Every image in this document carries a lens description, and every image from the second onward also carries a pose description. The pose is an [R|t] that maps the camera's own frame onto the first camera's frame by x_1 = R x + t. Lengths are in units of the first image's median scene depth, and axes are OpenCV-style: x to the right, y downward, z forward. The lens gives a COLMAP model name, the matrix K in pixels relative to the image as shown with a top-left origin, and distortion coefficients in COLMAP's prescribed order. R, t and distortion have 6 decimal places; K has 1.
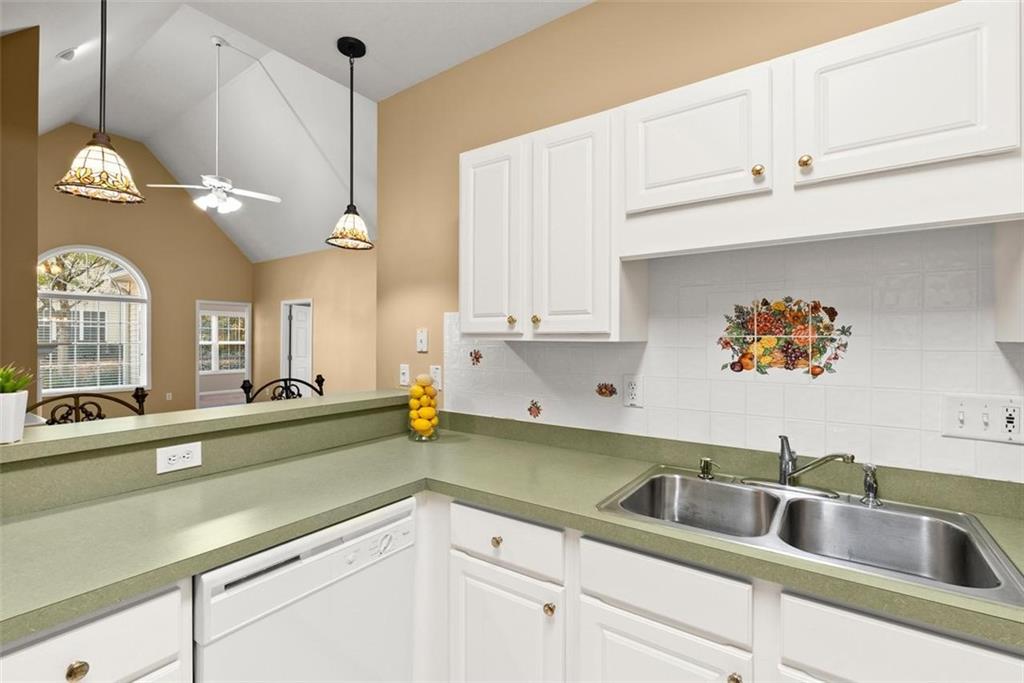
lens RADIAL K [[456.0, 0, 513.6], [0, 456.0, 340.7], [0, 0, 1]] dist [-0.003060, -0.000268]
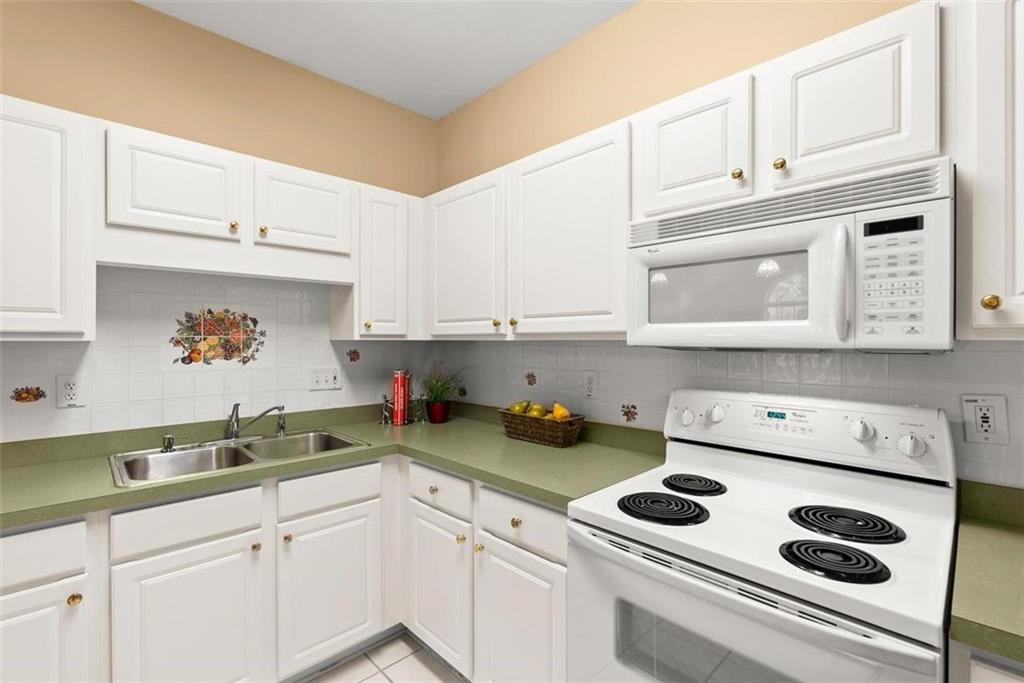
lens RADIAL K [[456.0, 0, 513.6], [0, 456.0, 340.7], [0, 0, 1]] dist [-0.003060, -0.000268]
pose [[0.192141, -0.003705, 0.981360, -0.619675], [0.002700, 0.999991, 0.003247, 0.000824], [-0.981364, 0.002026, 0.192149, -0.151830]]
